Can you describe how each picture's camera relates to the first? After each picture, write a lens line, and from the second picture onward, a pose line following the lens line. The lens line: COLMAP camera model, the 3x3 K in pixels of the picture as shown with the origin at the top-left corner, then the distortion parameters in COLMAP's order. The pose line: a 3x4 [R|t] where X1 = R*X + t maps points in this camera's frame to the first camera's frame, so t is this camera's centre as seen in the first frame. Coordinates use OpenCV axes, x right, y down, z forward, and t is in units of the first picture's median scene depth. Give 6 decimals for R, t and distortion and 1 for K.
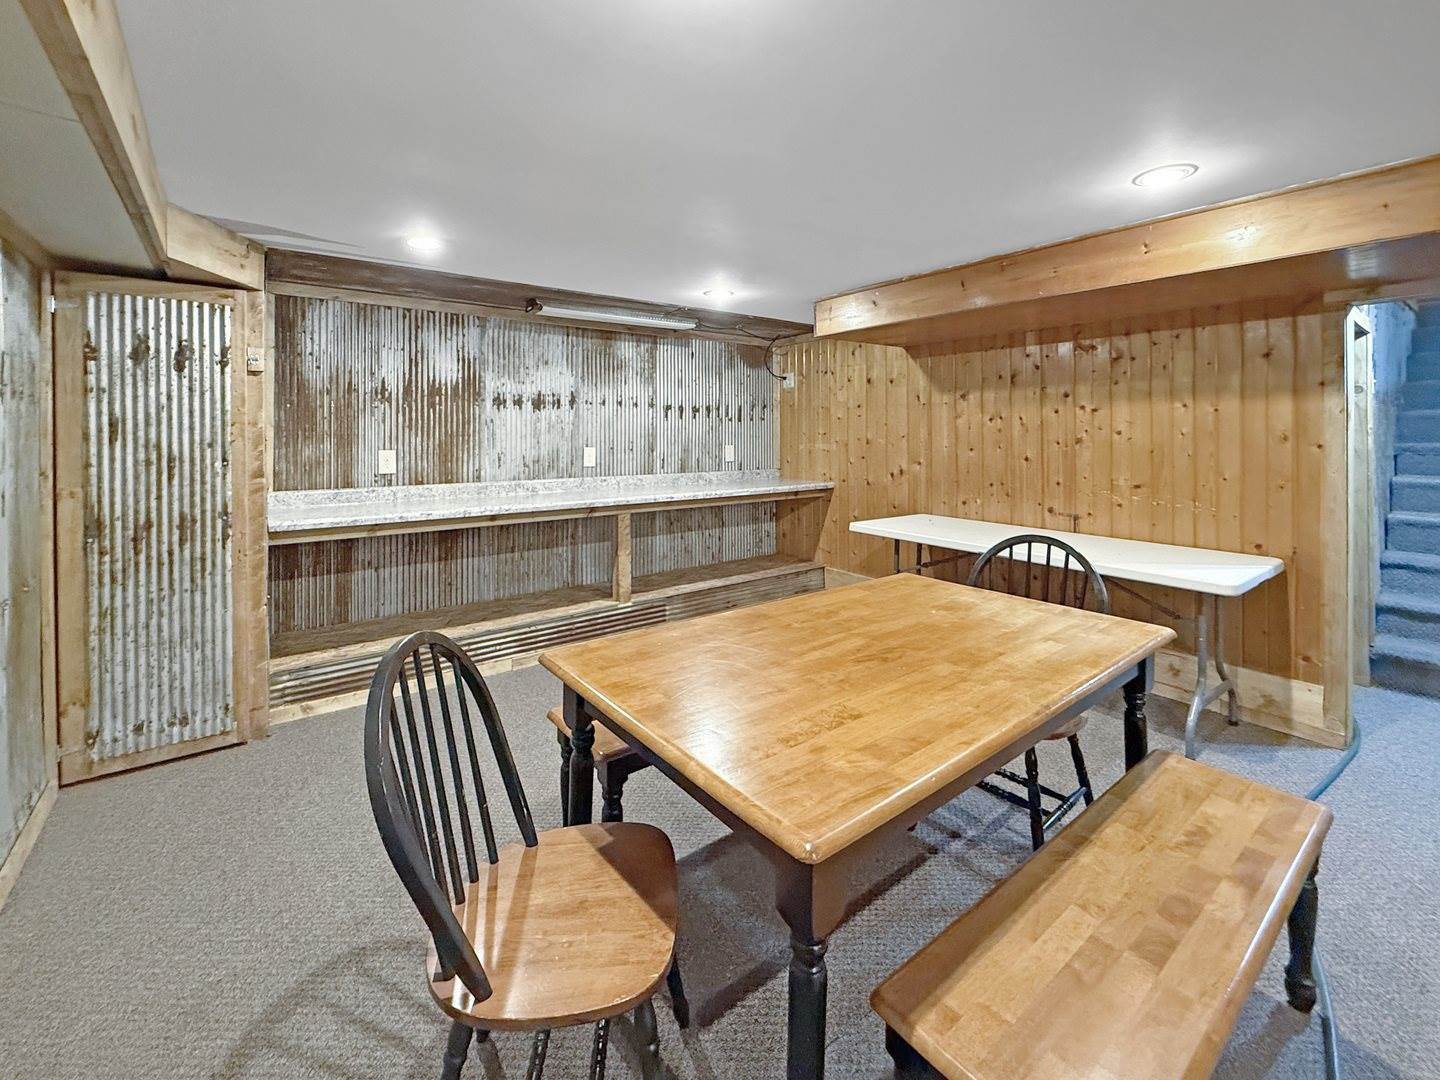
lens RADIAL K [[624.4, 0, 720.8], [0, 624.4, 436.3], [0, 0, 1]] dist [-0.000870, -0.000172]
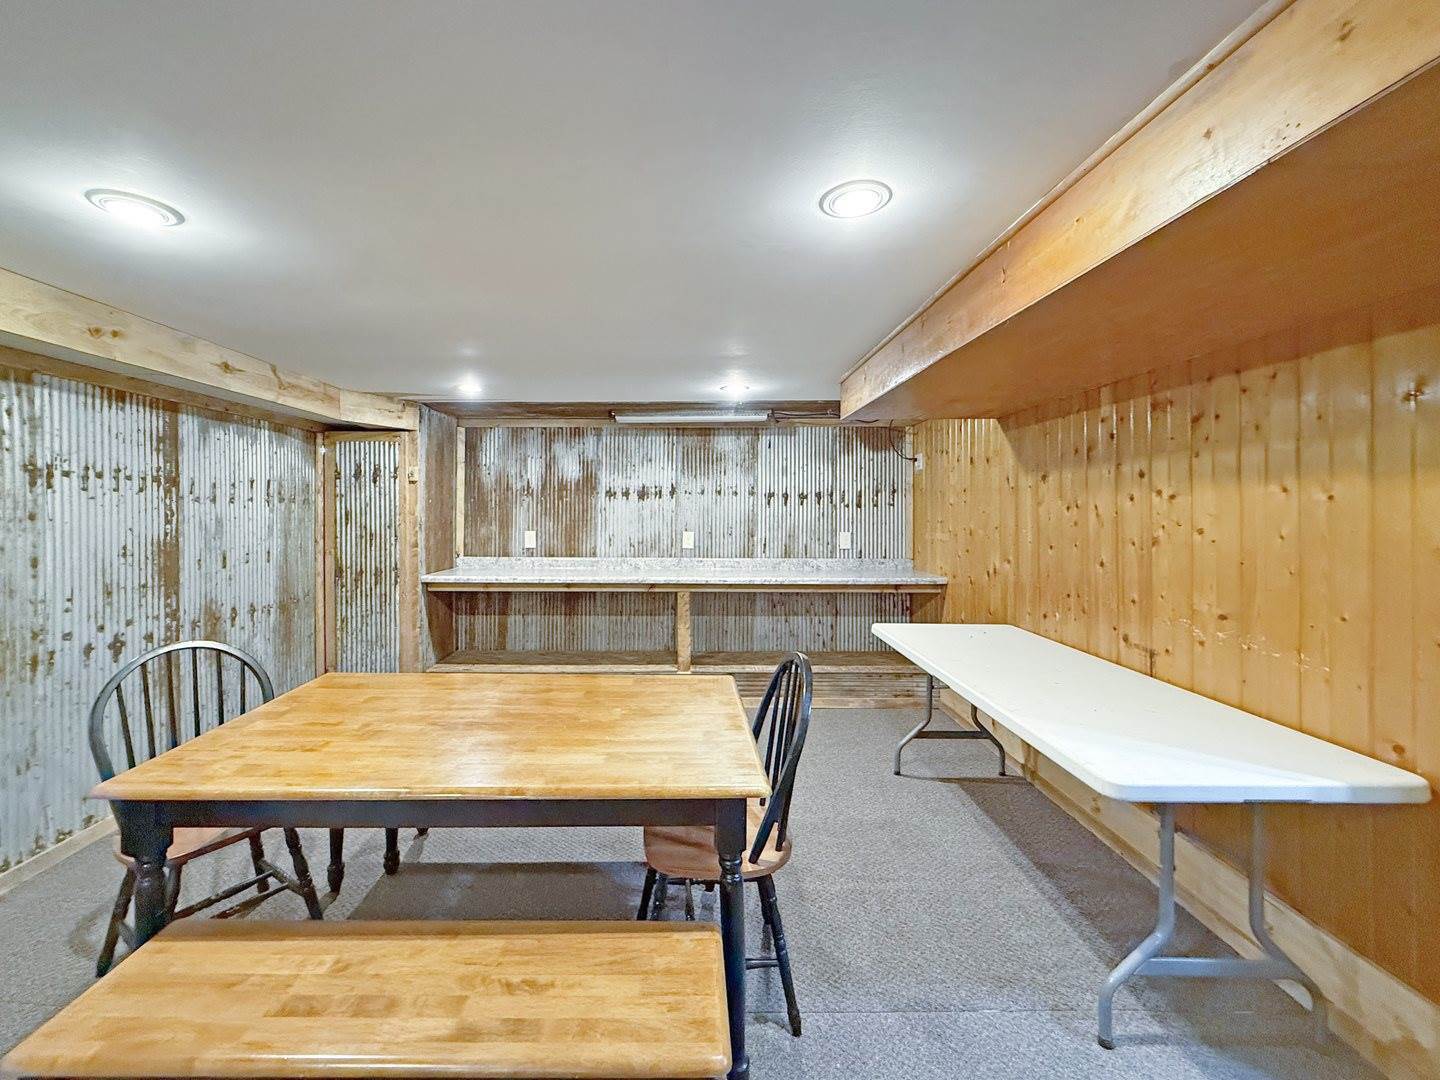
lens RADIAL K [[591.3, 0, 681.3], [0, 591.3, 512.8], [0, 0, 1]] dist [0.003602, -0.000530]
pose [[0.789438, 0.004912, -0.613811, 0.547840], [-0.006533, 0.999979, -0.000400, -0.019836], [0.613796, 0.004325, 0.789453, 0.167561]]
